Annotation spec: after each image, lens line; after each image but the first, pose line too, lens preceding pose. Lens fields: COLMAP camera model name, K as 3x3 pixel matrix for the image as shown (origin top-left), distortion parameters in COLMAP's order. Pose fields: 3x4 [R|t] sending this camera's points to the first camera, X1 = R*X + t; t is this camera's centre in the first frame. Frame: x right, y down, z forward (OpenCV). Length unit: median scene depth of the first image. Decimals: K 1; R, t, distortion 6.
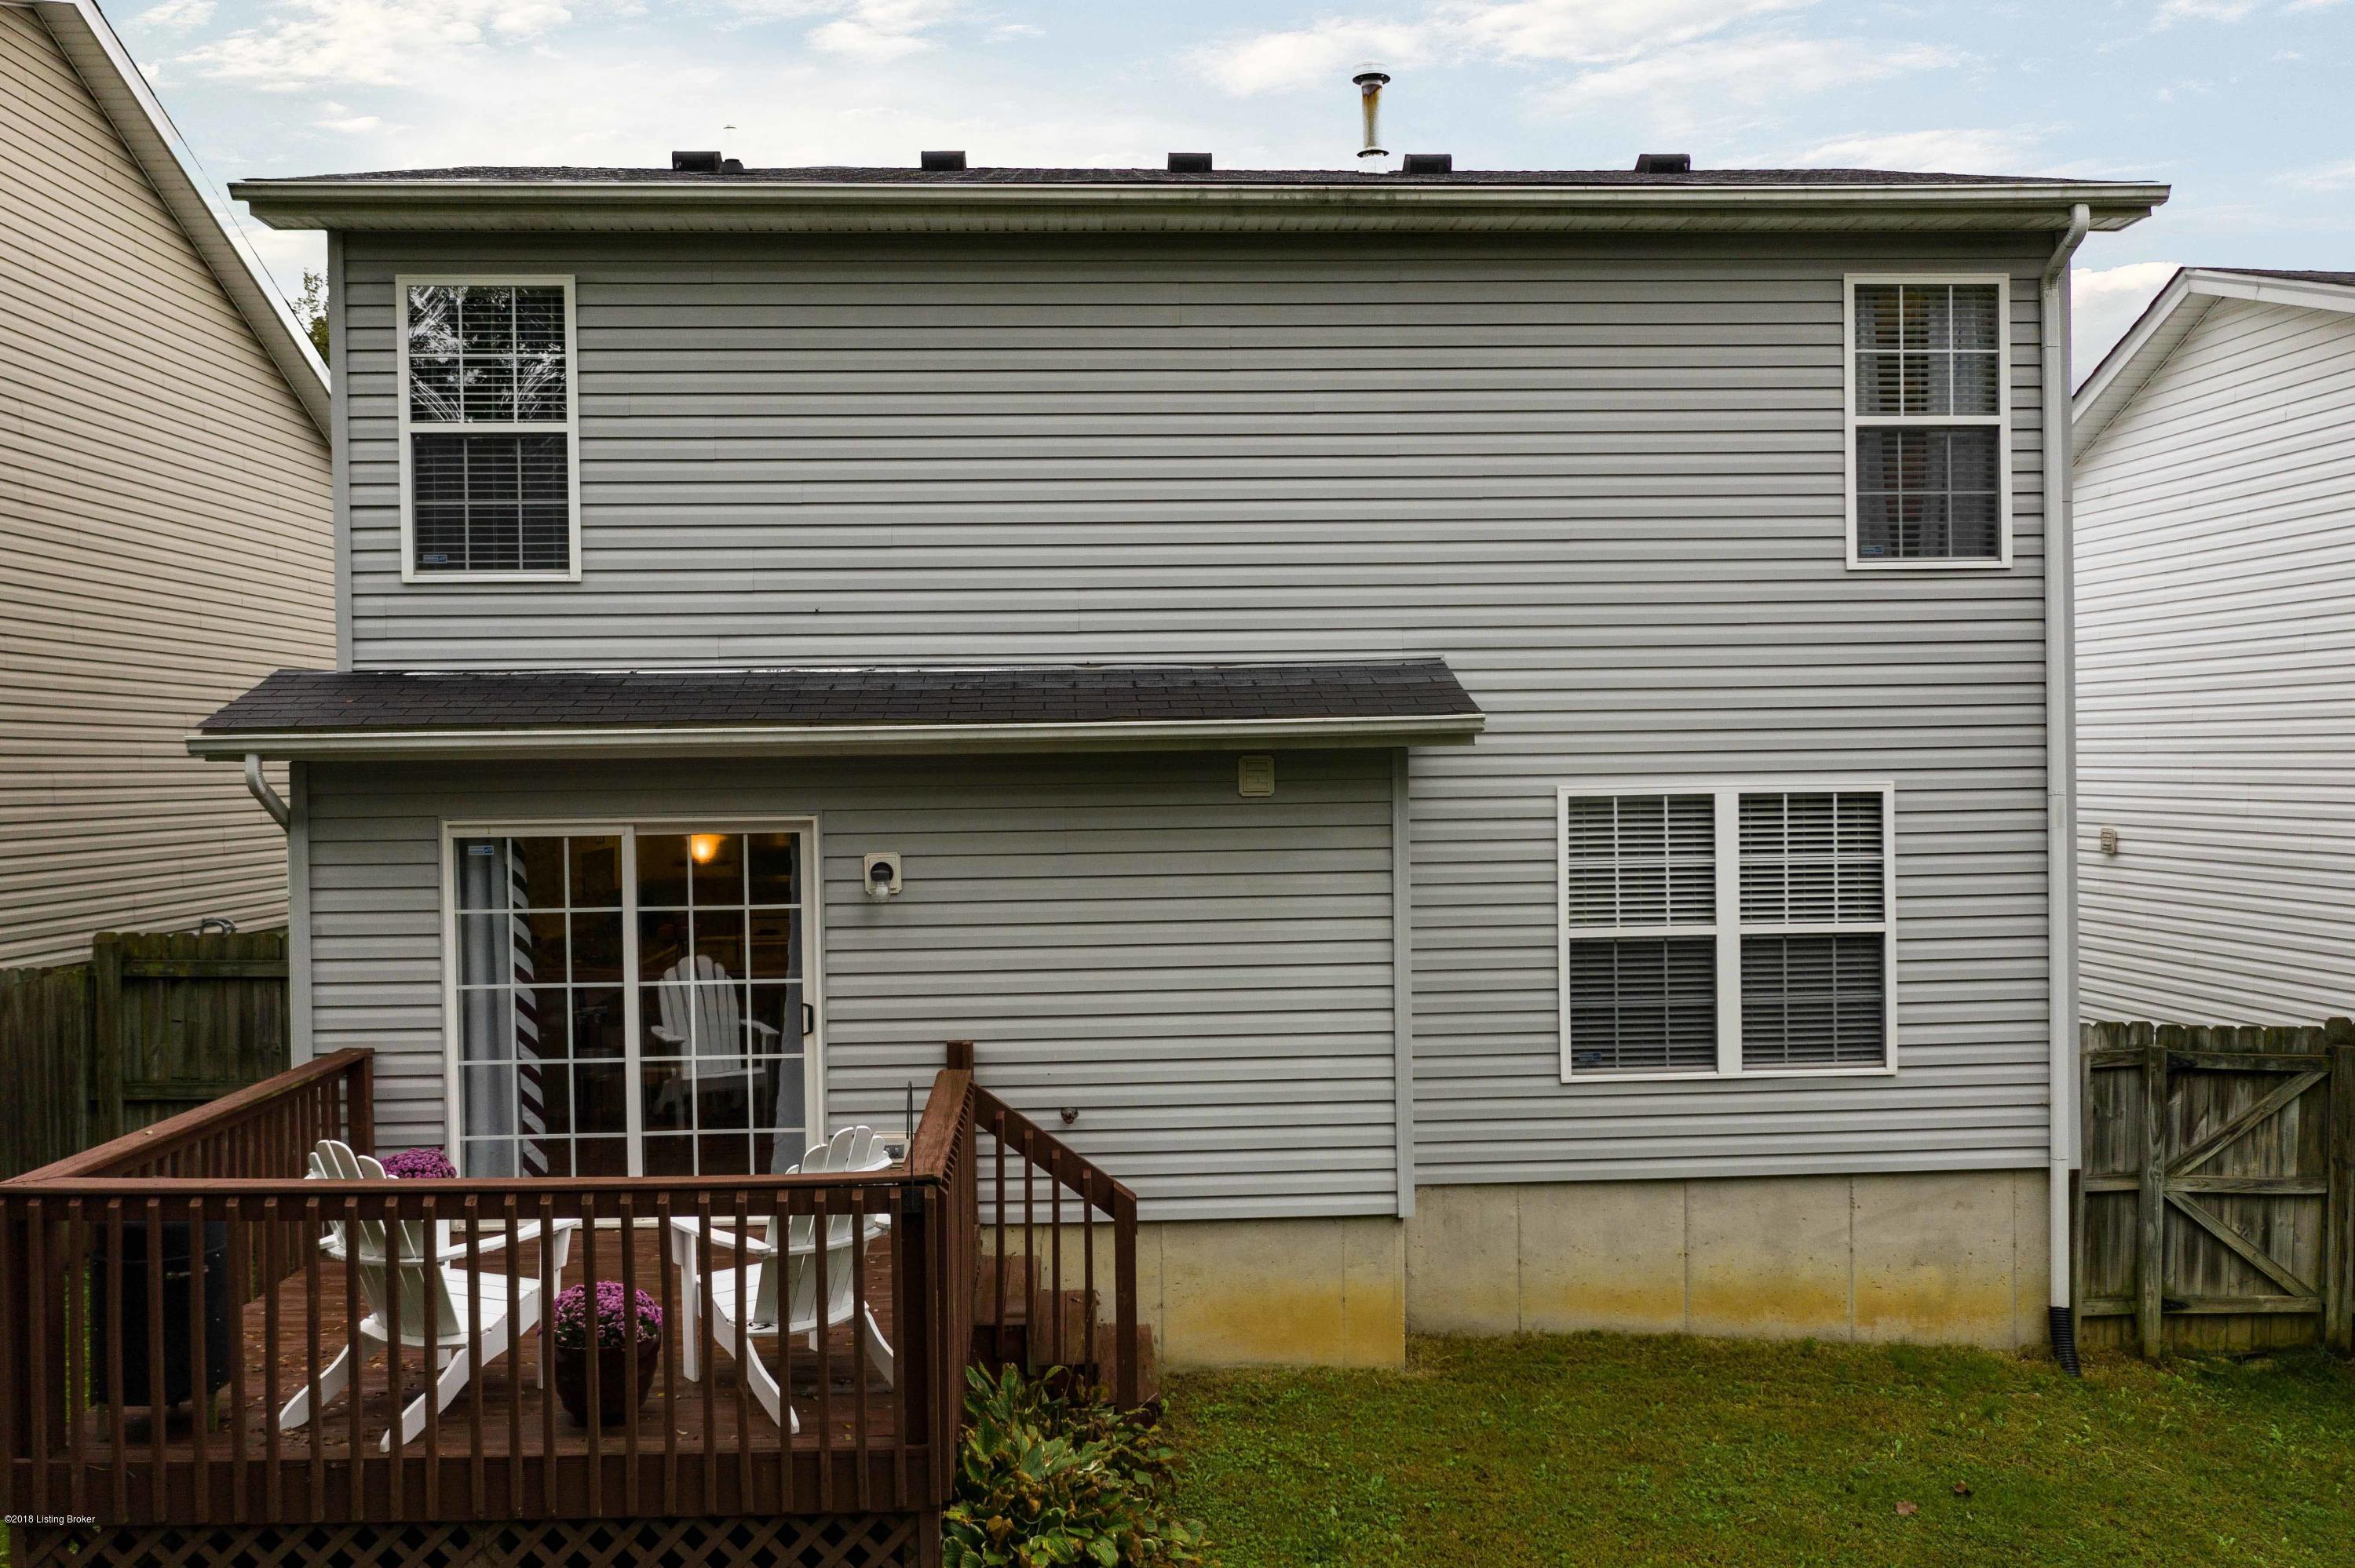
lens RADIAL K [[1730.9, 0, 1250.6], [0, 1730.9, 785.8], [0, 0, 1]] dist [0.004378, -0.003726]
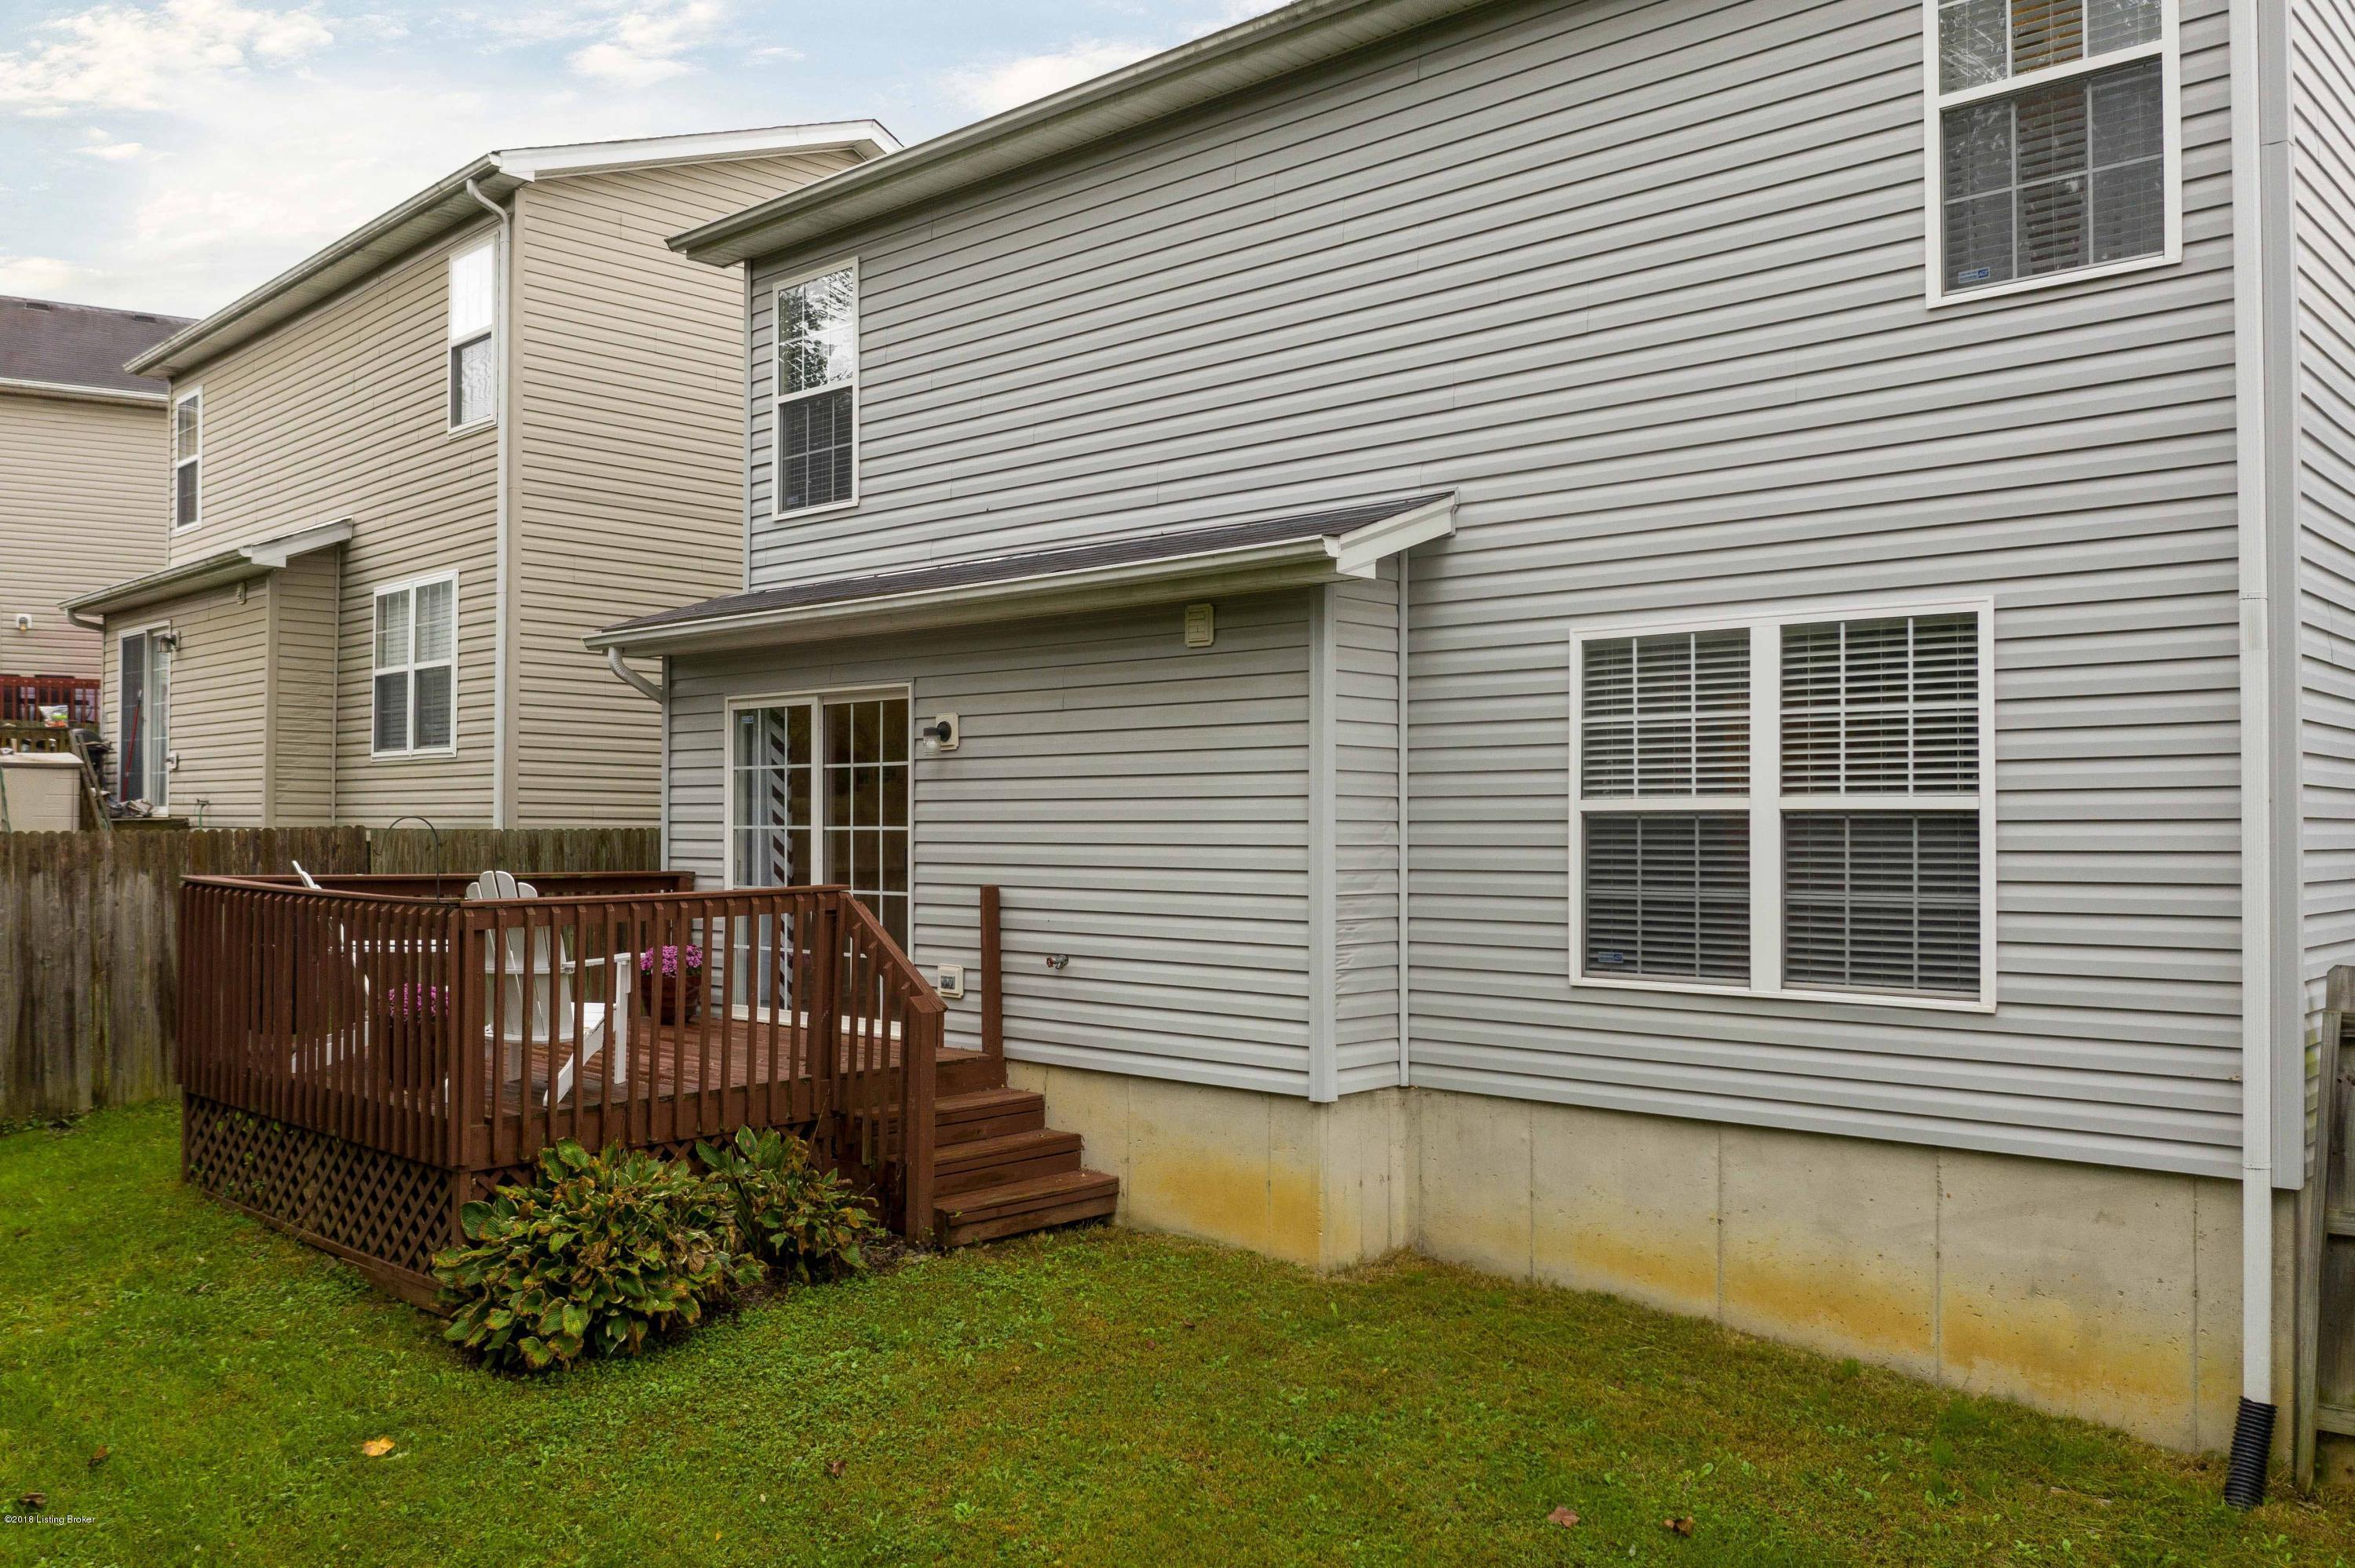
lens RADIAL K [[1730.9, 0, 1250.6], [0, 1730.9, 785.8], [0, 0, 1]] dist [0.004378, -0.003726]
pose [[0.744882, 0.002300, -0.667192, 0.617963], [-0.015803, 0.999774, -0.014196, 0.089375], [0.667009, 0.021118, 0.744751, 0.273989]]
